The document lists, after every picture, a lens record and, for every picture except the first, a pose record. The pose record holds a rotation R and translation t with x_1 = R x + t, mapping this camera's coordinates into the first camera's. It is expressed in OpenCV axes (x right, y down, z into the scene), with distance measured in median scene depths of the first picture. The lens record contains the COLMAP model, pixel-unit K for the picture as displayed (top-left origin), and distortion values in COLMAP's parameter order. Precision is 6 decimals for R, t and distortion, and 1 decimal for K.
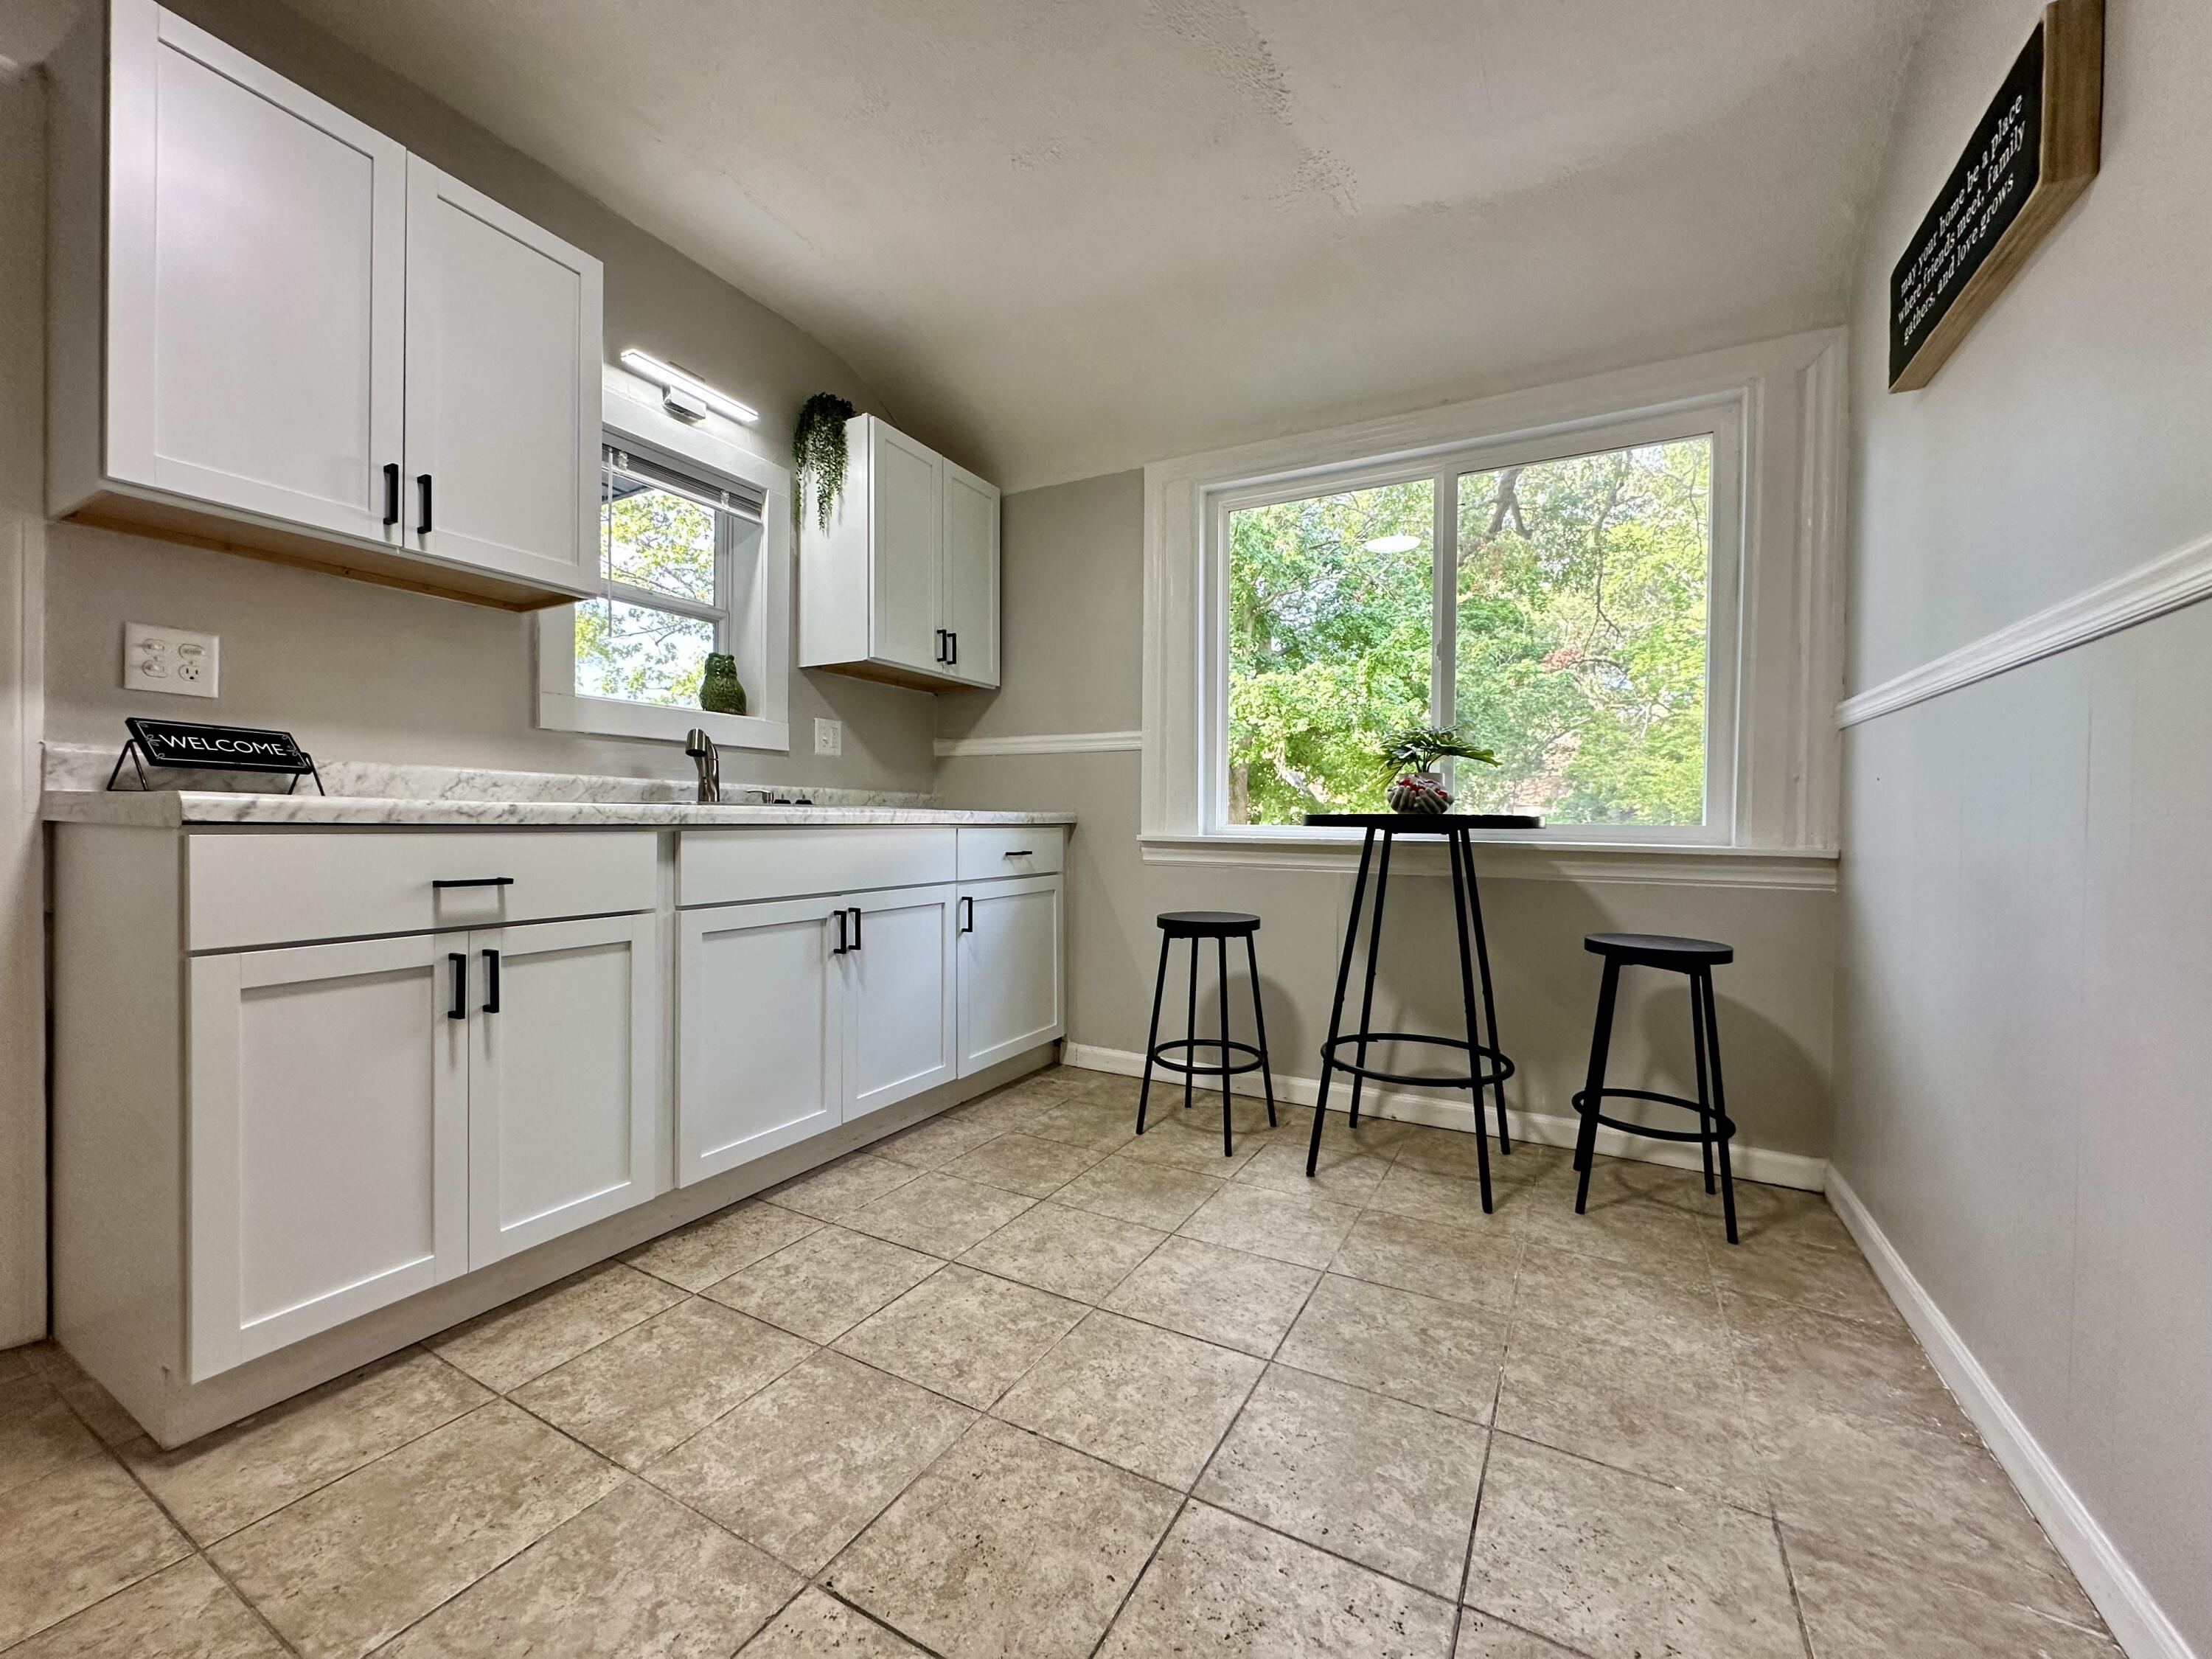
lens RADIAL K [[882.5, 0, 1107.8], [0, 882.5, 829.1], [0, 0, 1]] dist [-0.000705, 0.000414]
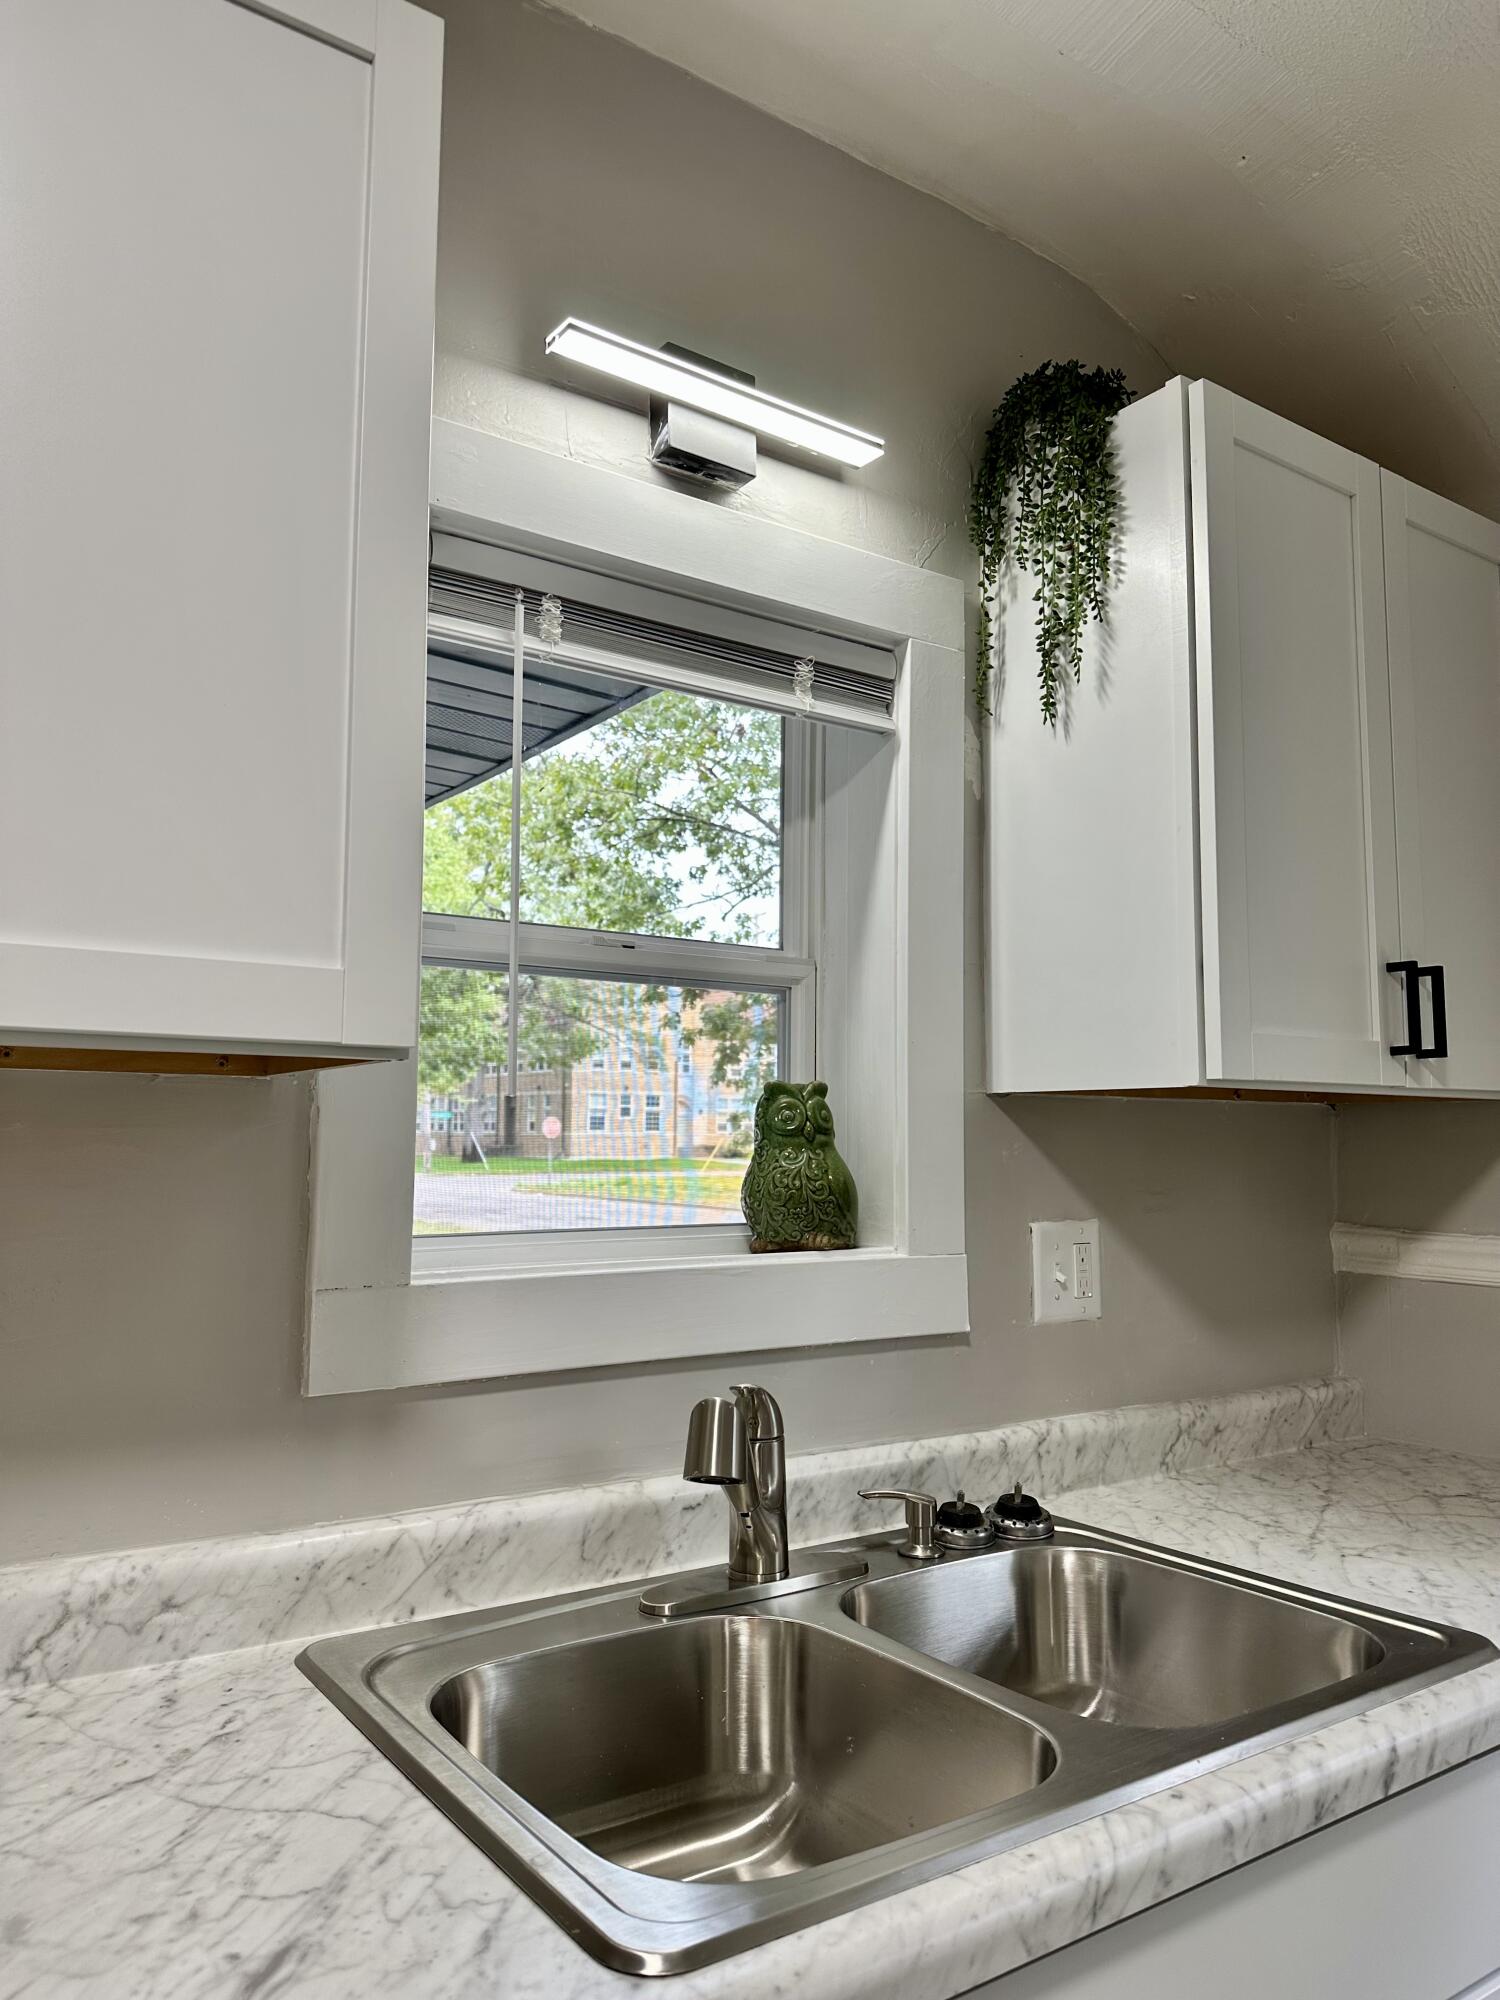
lens RADIAL K [[1411.9, 0, 745.7], [0, 1411.9, 993.9], [0, 0, 1]] dist [0.102363, -0.000848]
pose [[0.896002, -0.046738, -0.441584, -0.184968], [-0.003616, 0.993644, -0.112506, -0.164427], [0.444036, 0.102403, 0.890138, 0.440065]]
